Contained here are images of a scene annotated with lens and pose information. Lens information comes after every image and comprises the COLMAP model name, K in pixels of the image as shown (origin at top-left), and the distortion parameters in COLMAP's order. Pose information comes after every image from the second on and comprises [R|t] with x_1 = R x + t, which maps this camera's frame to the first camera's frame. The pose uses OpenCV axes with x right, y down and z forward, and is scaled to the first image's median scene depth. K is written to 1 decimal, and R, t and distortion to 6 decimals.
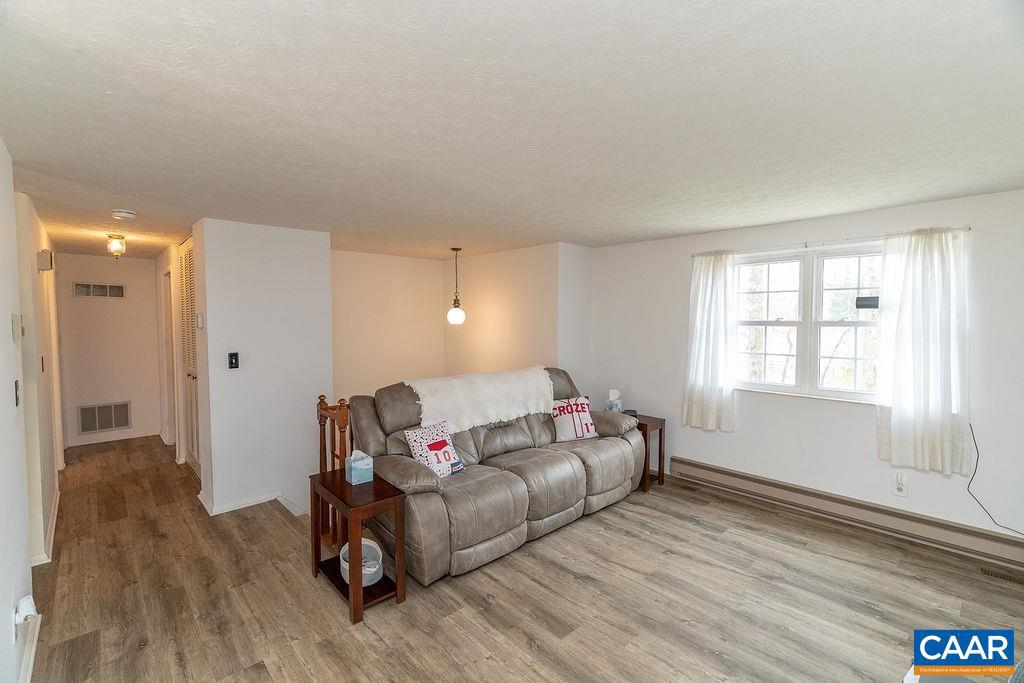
lens RADIAL K [[458.5, 0, 511.4], [0, 458.5, 337.3], [0, 0, 1]] dist [-0.009330, 0.003644]
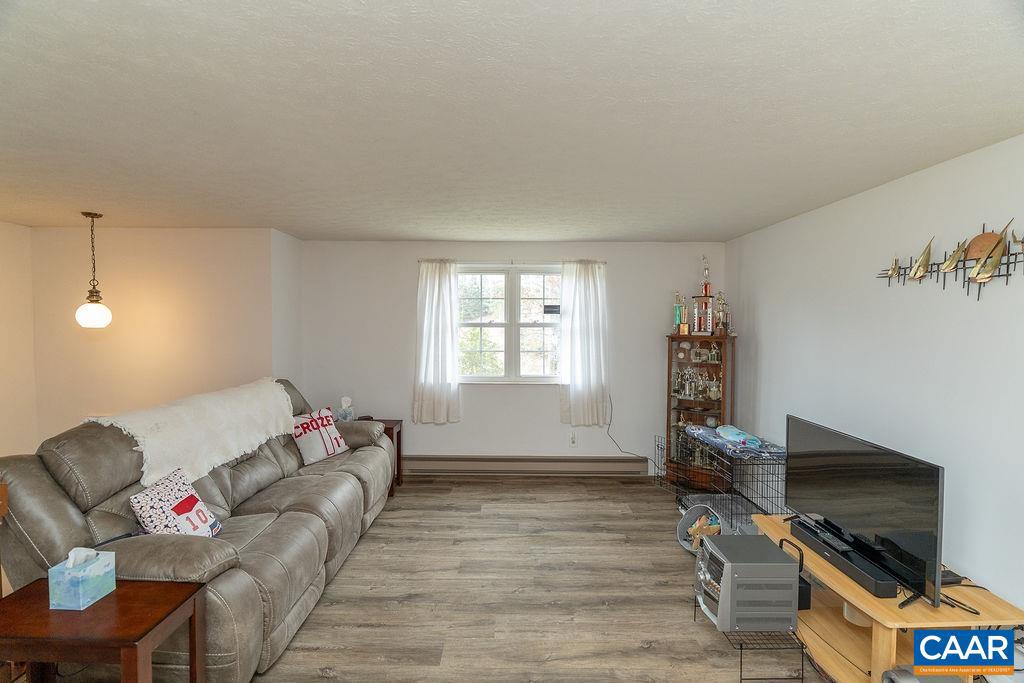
lens RADIAL K [[458.5, 0, 511.4], [0, 458.5, 337.3], [0, 0, 1]] dist [-0.009330, 0.003644]
pose [[0.678947, -0.022115, 0.733854, -0.295284], [0.024758, 0.999667, 0.007220, -0.006215], [-0.733770, 0.013267, 0.679269, 0.161671]]
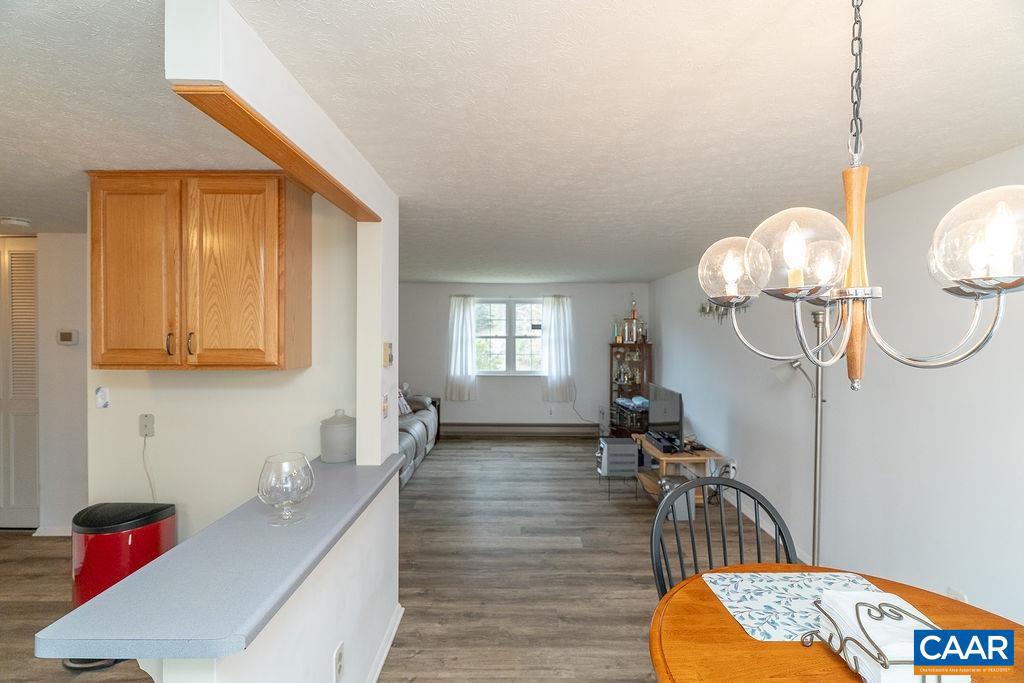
lens RADIAL K [[458.5, 0, 511.4], [0, 458.5, 337.3], [0, 0, 1]] dist [-0.009330, 0.003644]
pose [[0.683545, -0.004609, 0.729894, -0.806299], [0.027690, 0.999424, -0.019621, 0.008670], [-0.729383, 0.033623, 0.683278, -0.336554]]
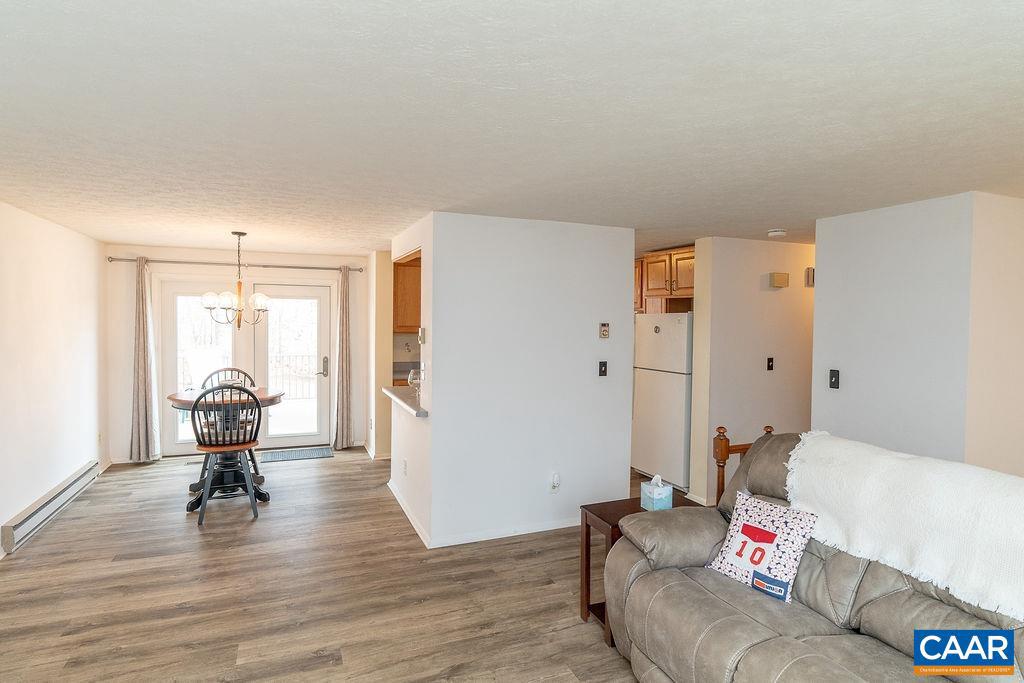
lens RADIAL K [[553.0, 0, 510.6], [0, 553.0, 336.6], [0, 0, 1]] dist [-0.002692, -0.000247]
pose [[-0.342868, 0.028238, -0.938959, 0.604370], [-0.052328, 0.997422, 0.049104, -0.050431], [0.937925, 0.065970, -0.340506, 0.836957]]
